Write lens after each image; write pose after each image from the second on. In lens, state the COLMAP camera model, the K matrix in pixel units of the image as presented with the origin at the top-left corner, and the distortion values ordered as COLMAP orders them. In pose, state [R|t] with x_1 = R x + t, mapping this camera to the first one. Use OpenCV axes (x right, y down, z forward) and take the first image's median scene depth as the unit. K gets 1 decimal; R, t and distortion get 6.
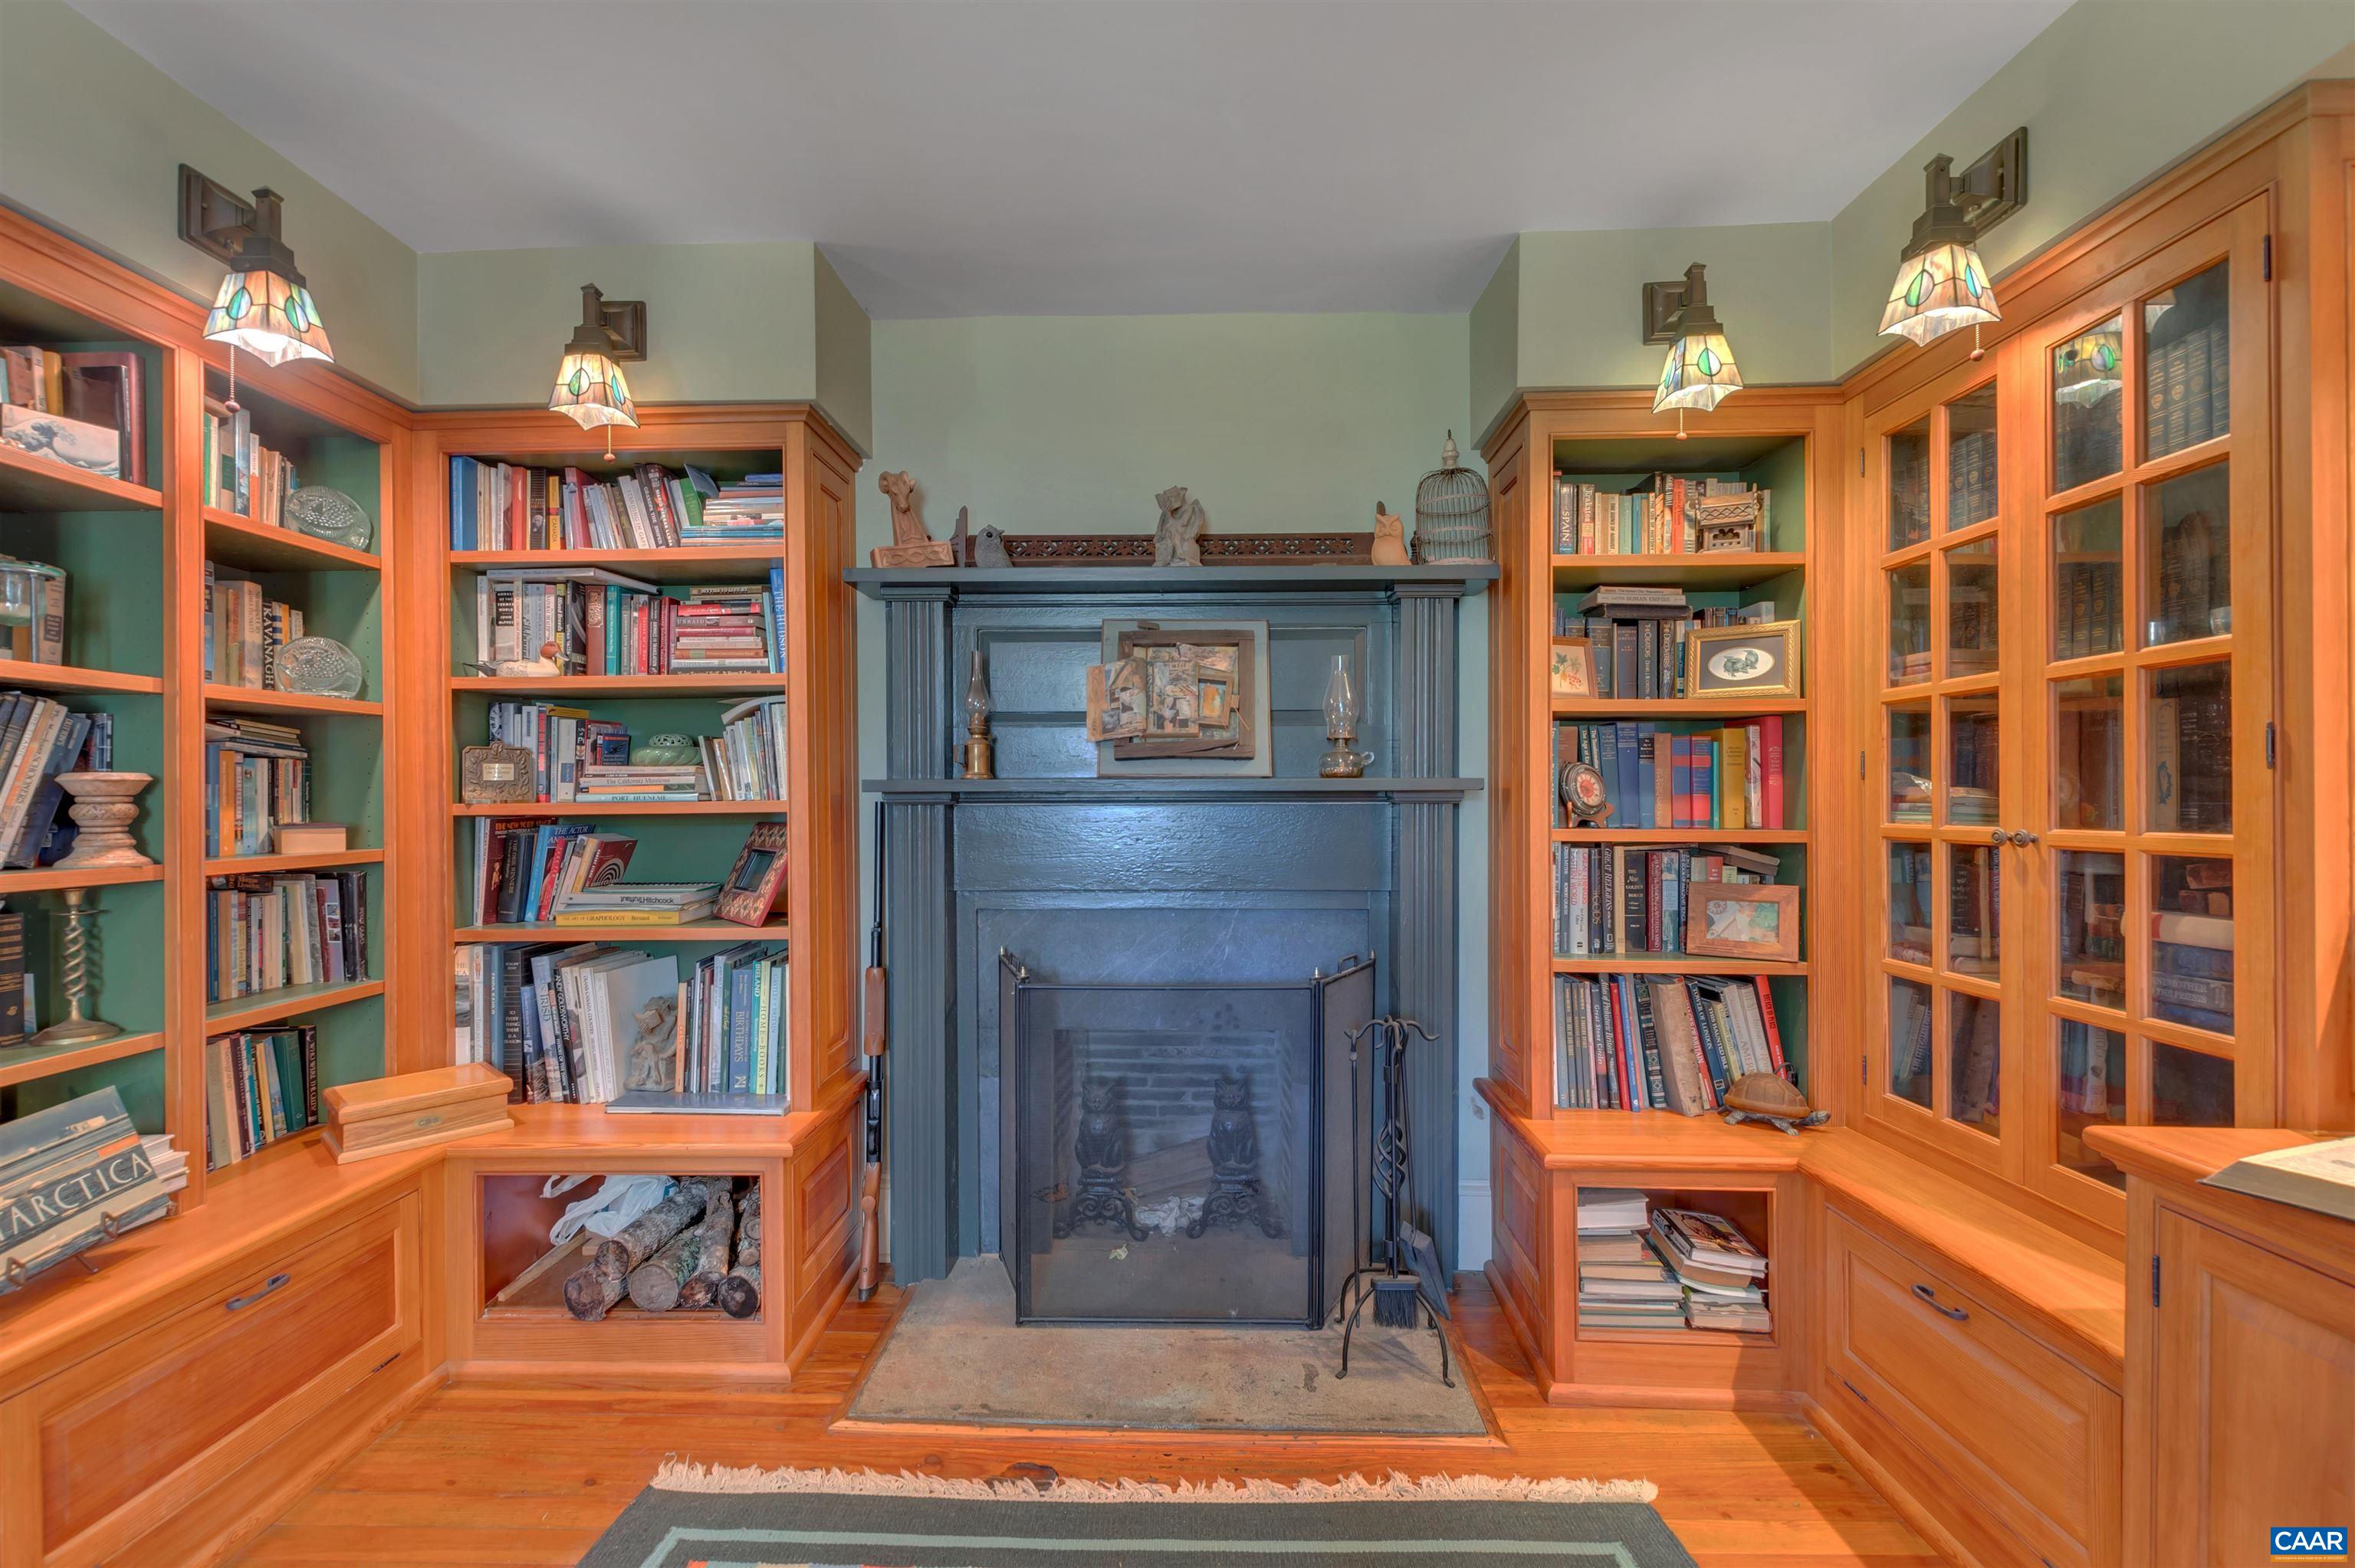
lens RADIAL K [[1038.4, 0, 1178.0], [0, 1038.4, 788.2], [0, 0, 1]] dist [0.011971, -0.005729]
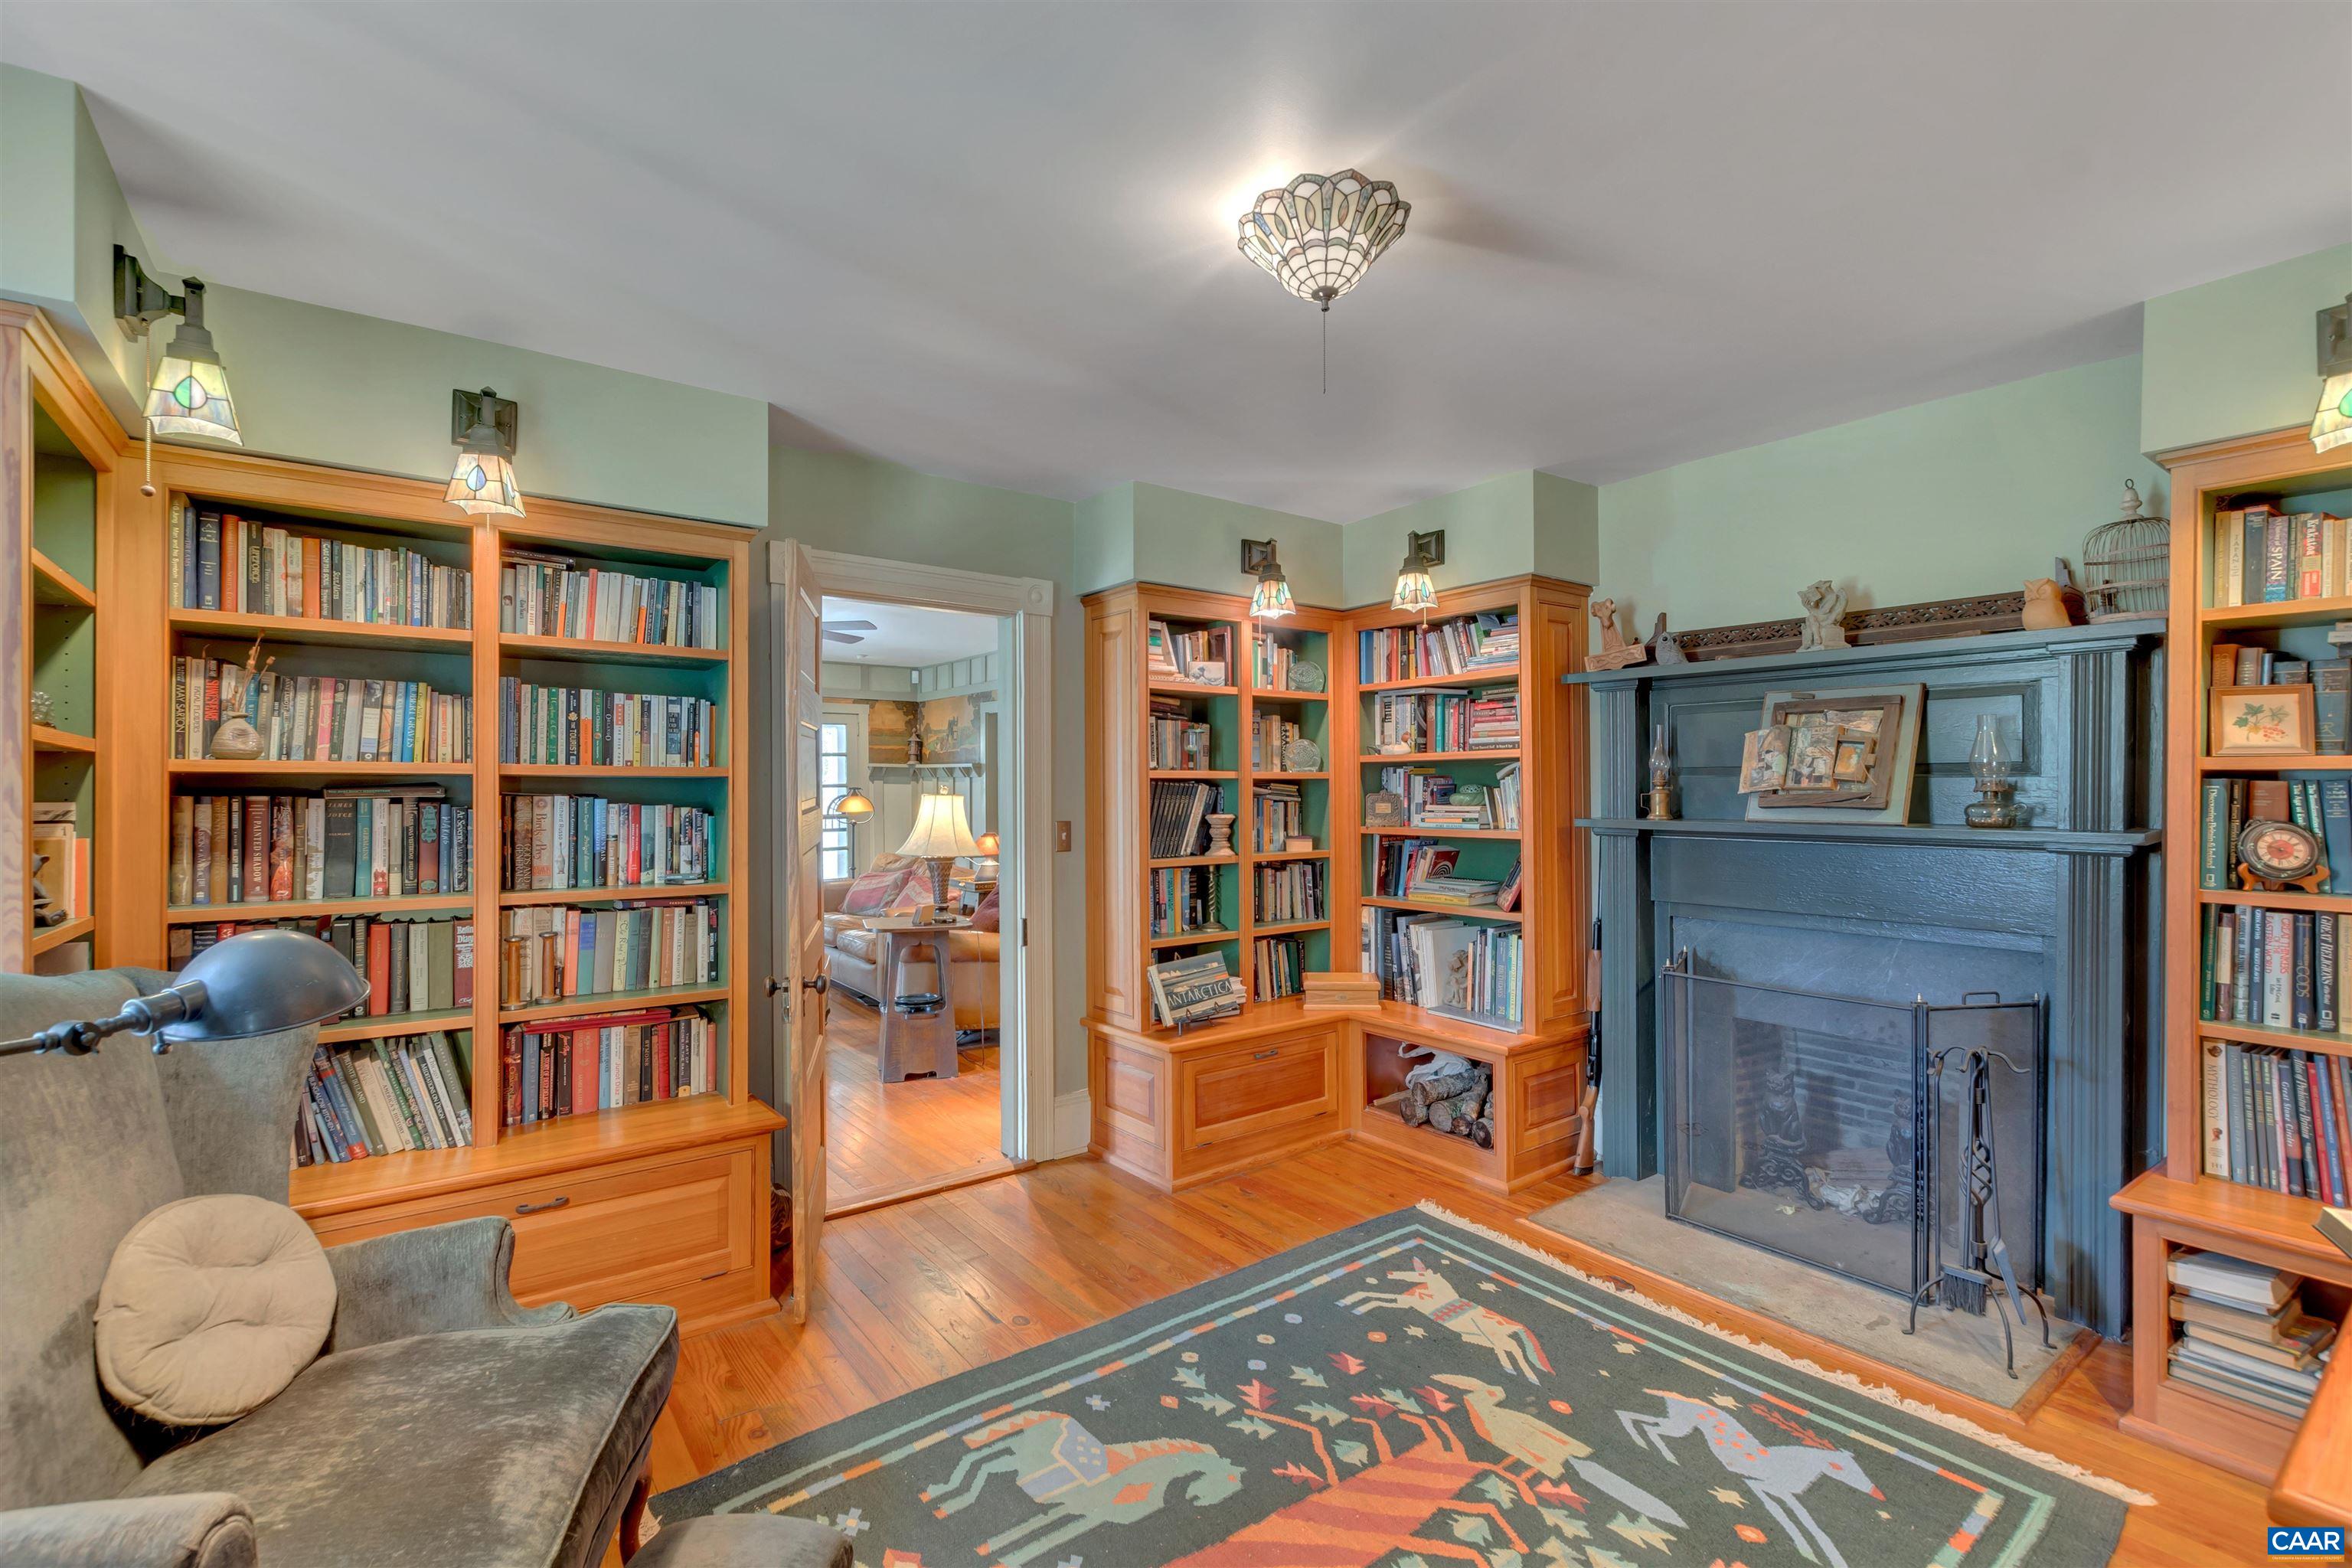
lens RADIAL K [[1037.2, 0, 1176.5], [0, 1037.2, 788.2], [0, 0, 1]] dist [0.011971, -0.005729]
pose [[0.619742, 0.002574, -0.784801, 0.517975], [0.004509, 0.999966, 0.006839, -0.066344], [0.784792, -0.007777, 0.619710, -0.358149]]
